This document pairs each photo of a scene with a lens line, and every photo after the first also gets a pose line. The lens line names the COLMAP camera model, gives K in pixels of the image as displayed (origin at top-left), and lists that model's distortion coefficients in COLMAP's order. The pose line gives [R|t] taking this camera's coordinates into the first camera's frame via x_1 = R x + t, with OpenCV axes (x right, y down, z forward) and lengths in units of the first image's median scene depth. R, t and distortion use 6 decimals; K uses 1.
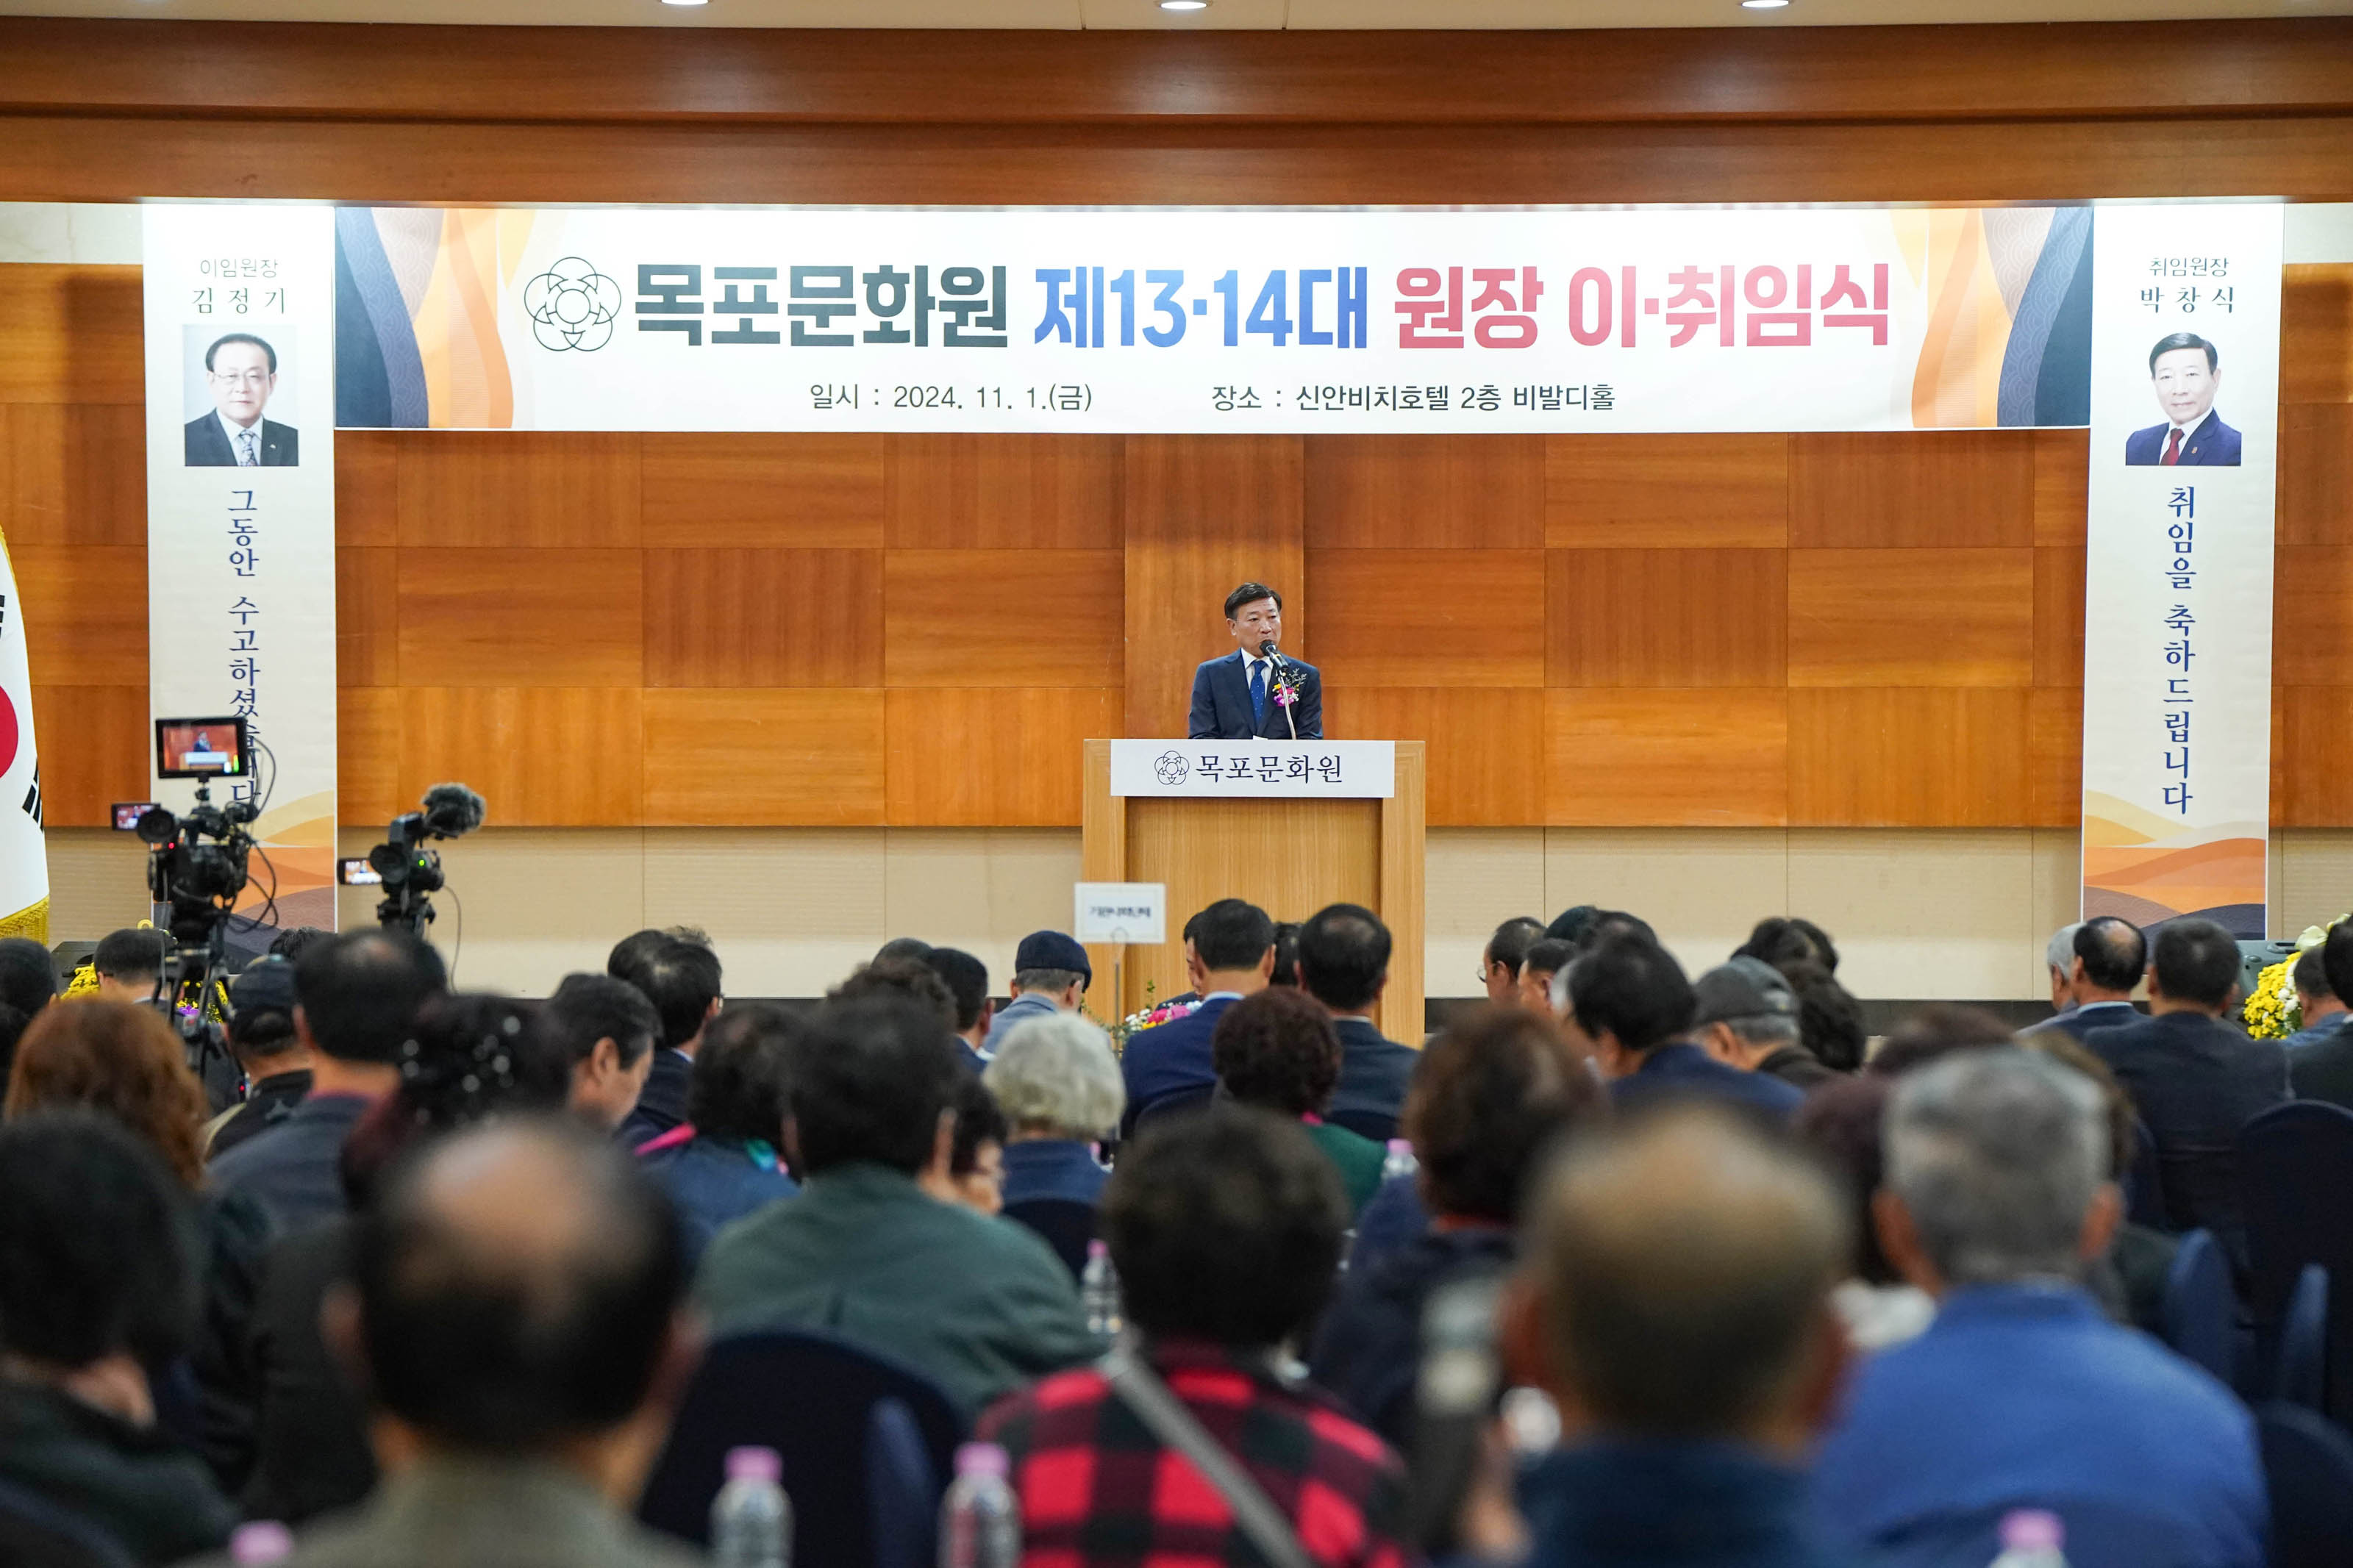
lens RADIAL K [[8099.1, 0, 1176.5], [0, 8099.1, 784.0], [0, 0, 1]] dist [0.831612, 3.402878]
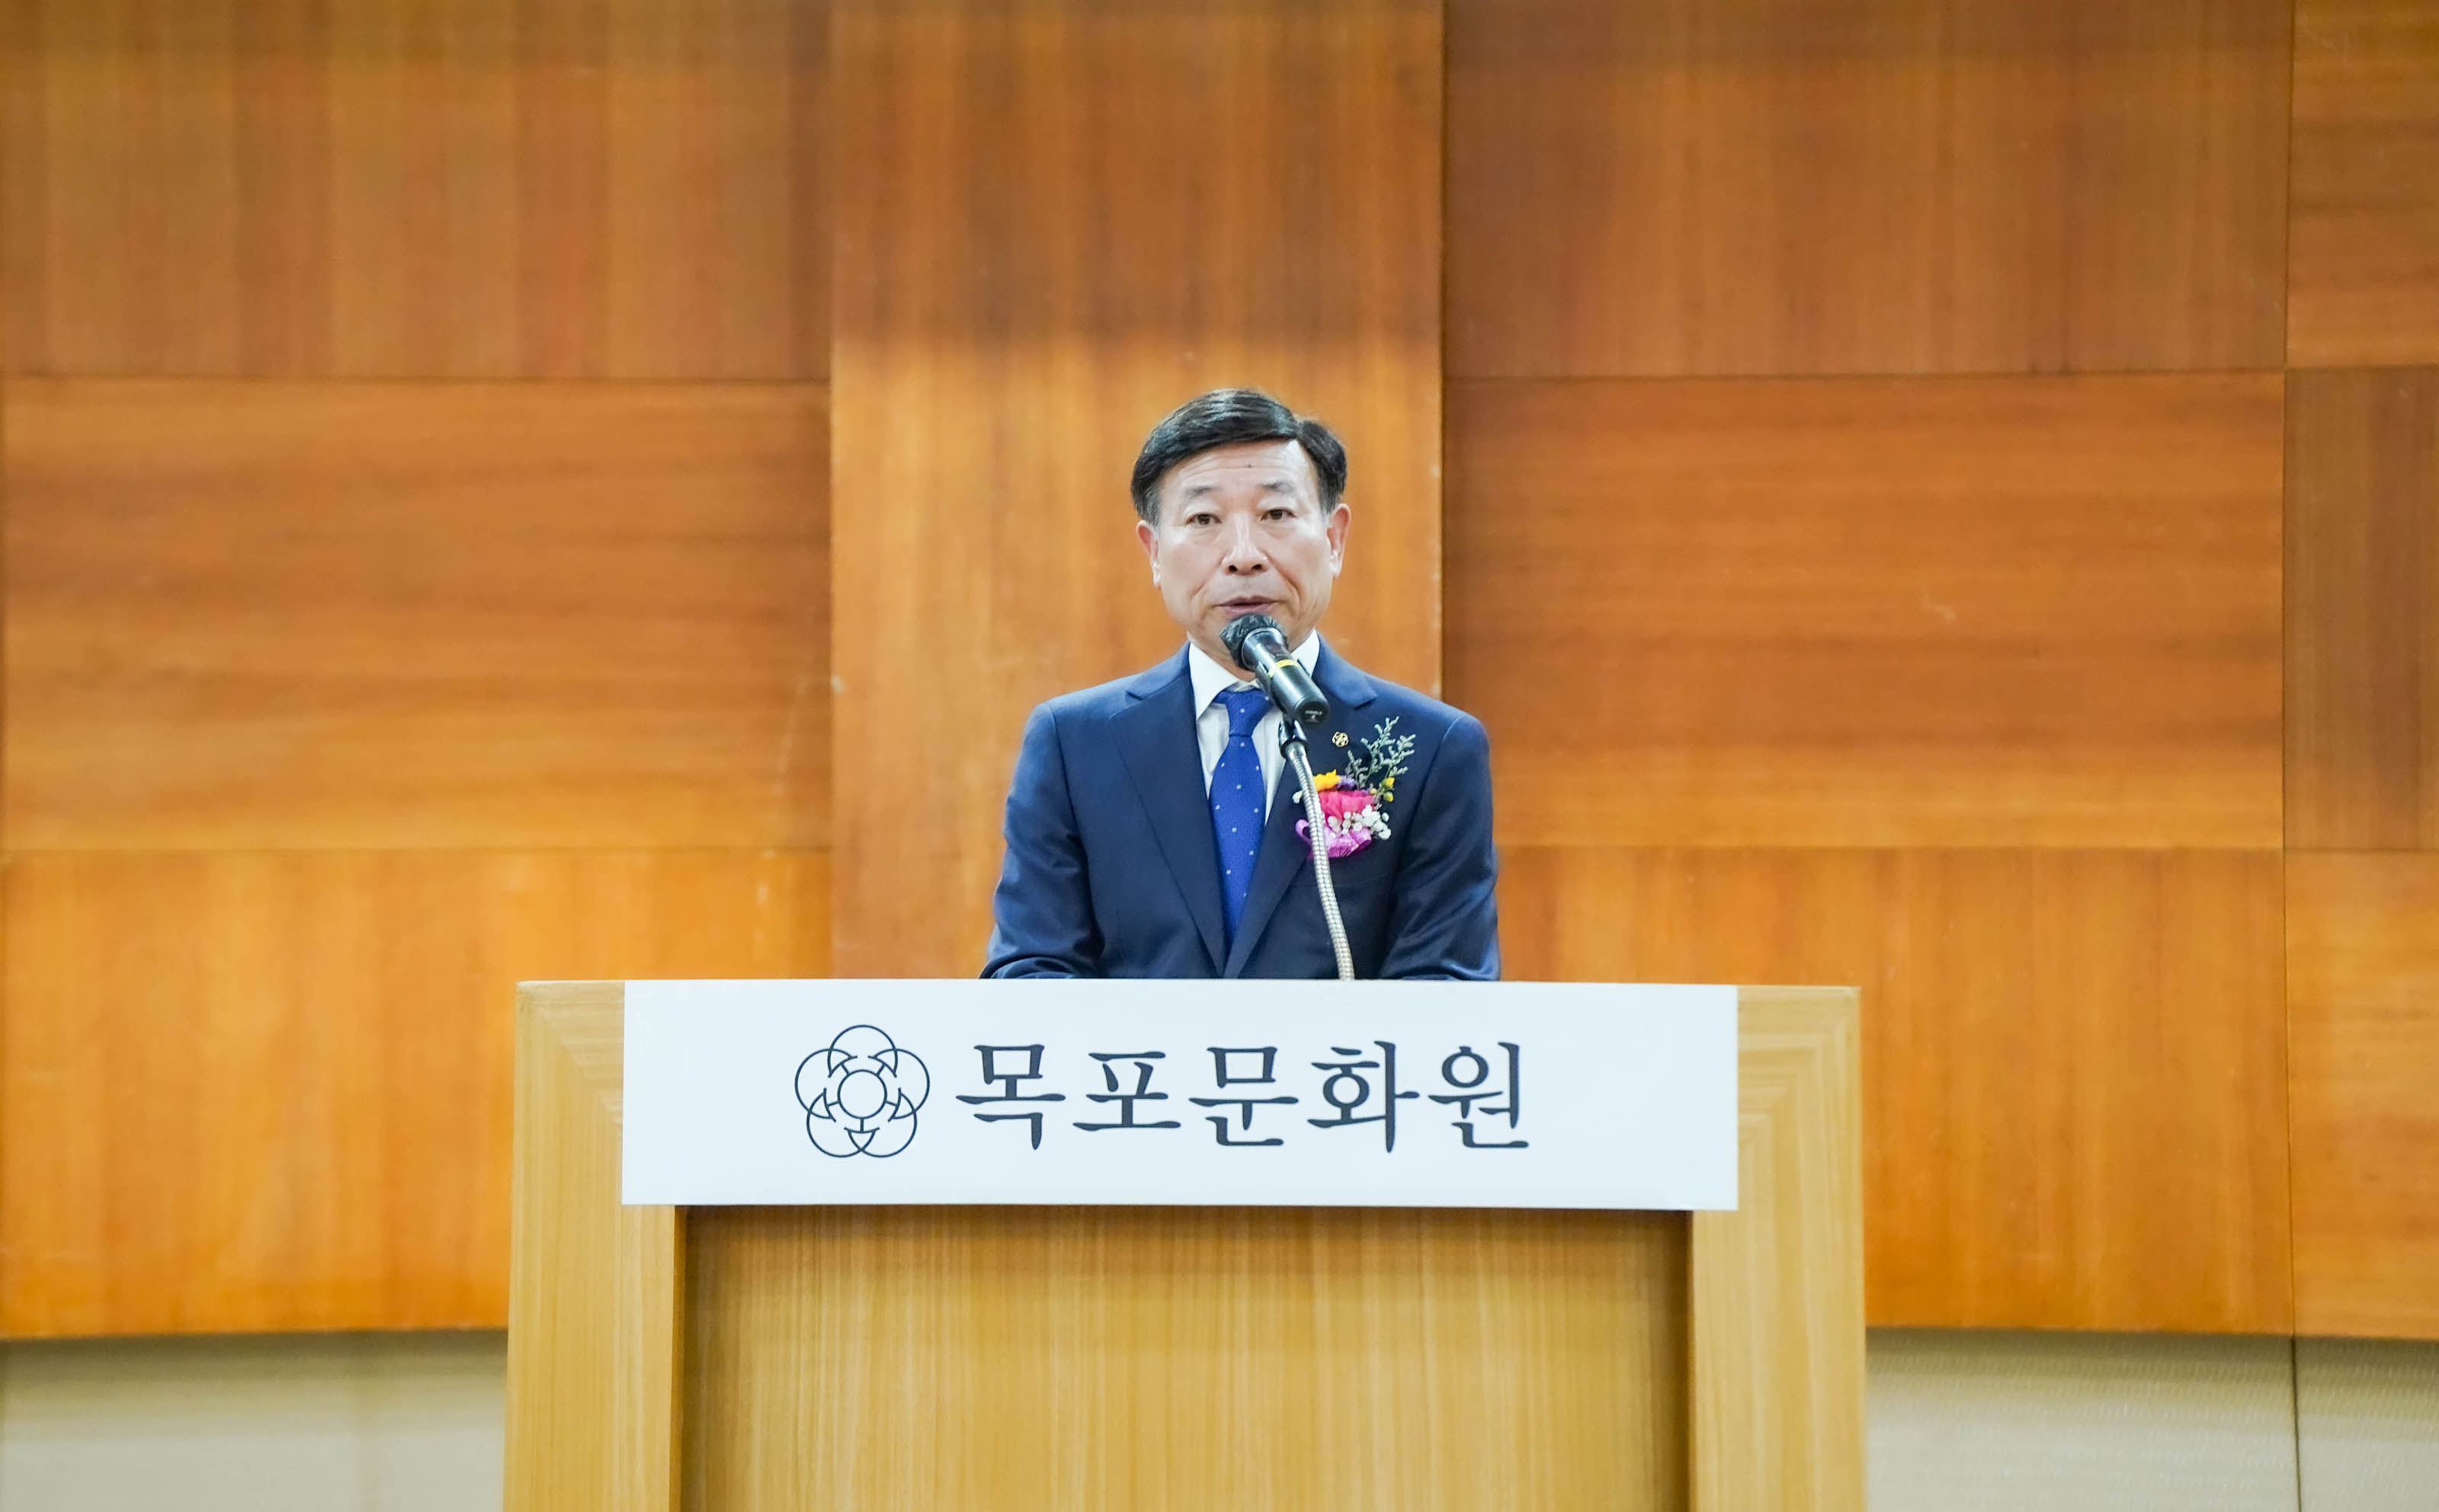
lens RADIAL K [[13441.3, 0, 1162.9], [0, 13441.3, 746.4], [0, 0, 1]] dist [4.136046, 4.228560]
pose [[0.999774, -0.001806, -0.021161, 0.015943], [0.001019, 0.999310, -0.037136, 0.002613], [0.021213, 0.037106, 0.999086, 0.511359]]
